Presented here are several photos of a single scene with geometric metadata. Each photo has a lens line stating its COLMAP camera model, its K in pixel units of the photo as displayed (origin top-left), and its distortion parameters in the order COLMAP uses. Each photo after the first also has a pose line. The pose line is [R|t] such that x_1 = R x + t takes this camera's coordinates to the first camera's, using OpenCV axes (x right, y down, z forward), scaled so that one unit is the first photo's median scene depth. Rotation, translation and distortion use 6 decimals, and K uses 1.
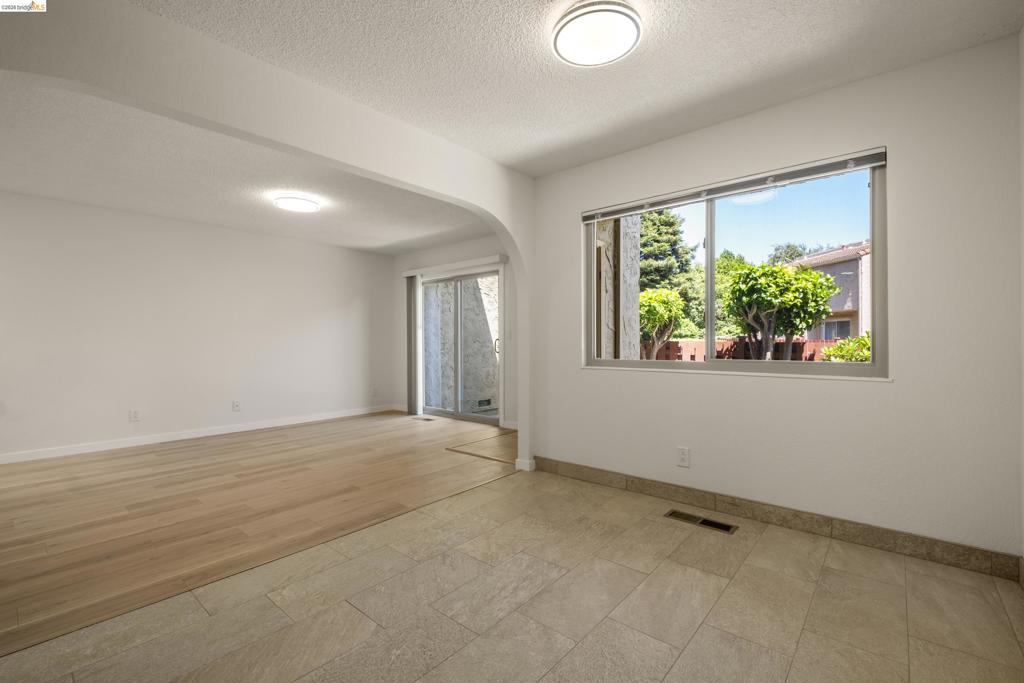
lens RADIAL K [[445.0, 0, 513.7], [0, 445.0, 336.9], [0, 0, 1]] dist [0.003482, -0.000681]
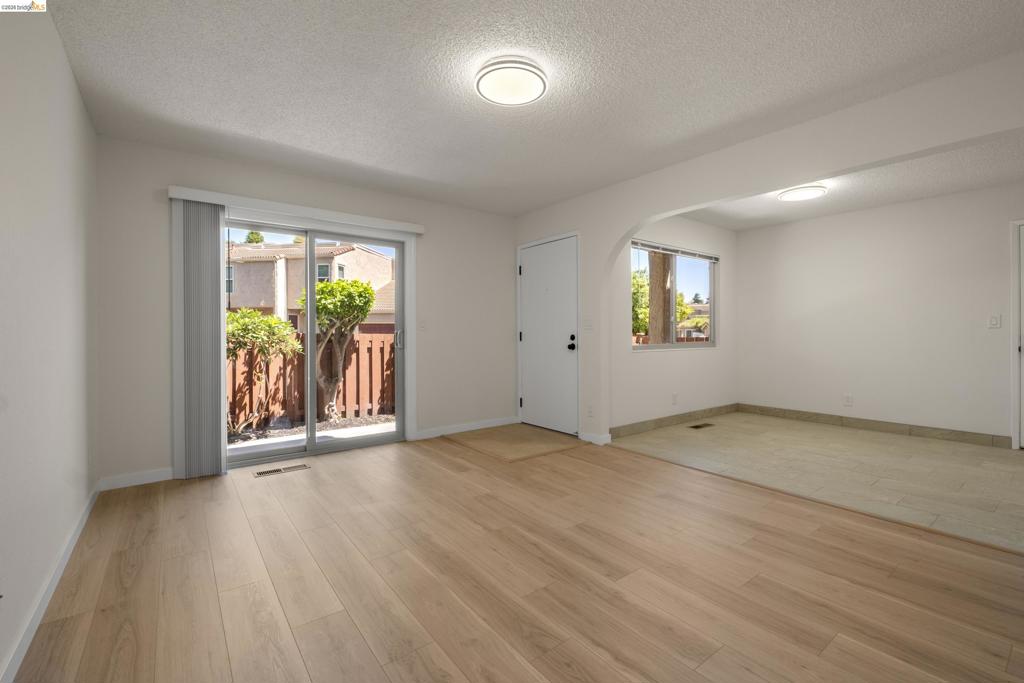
lens RADIAL K [[443.7, 0, 516.1], [0, 443.7, 332.8], [0, 0, 1]] dist [-0.001224, -0.000680]
pose [[0.205286, 0.004101, 0.978693, -1.179574], [-0.009493, 0.999953, -0.002199, 0.016449], [-0.978656, -0.008839, 0.205315, 1.016298]]
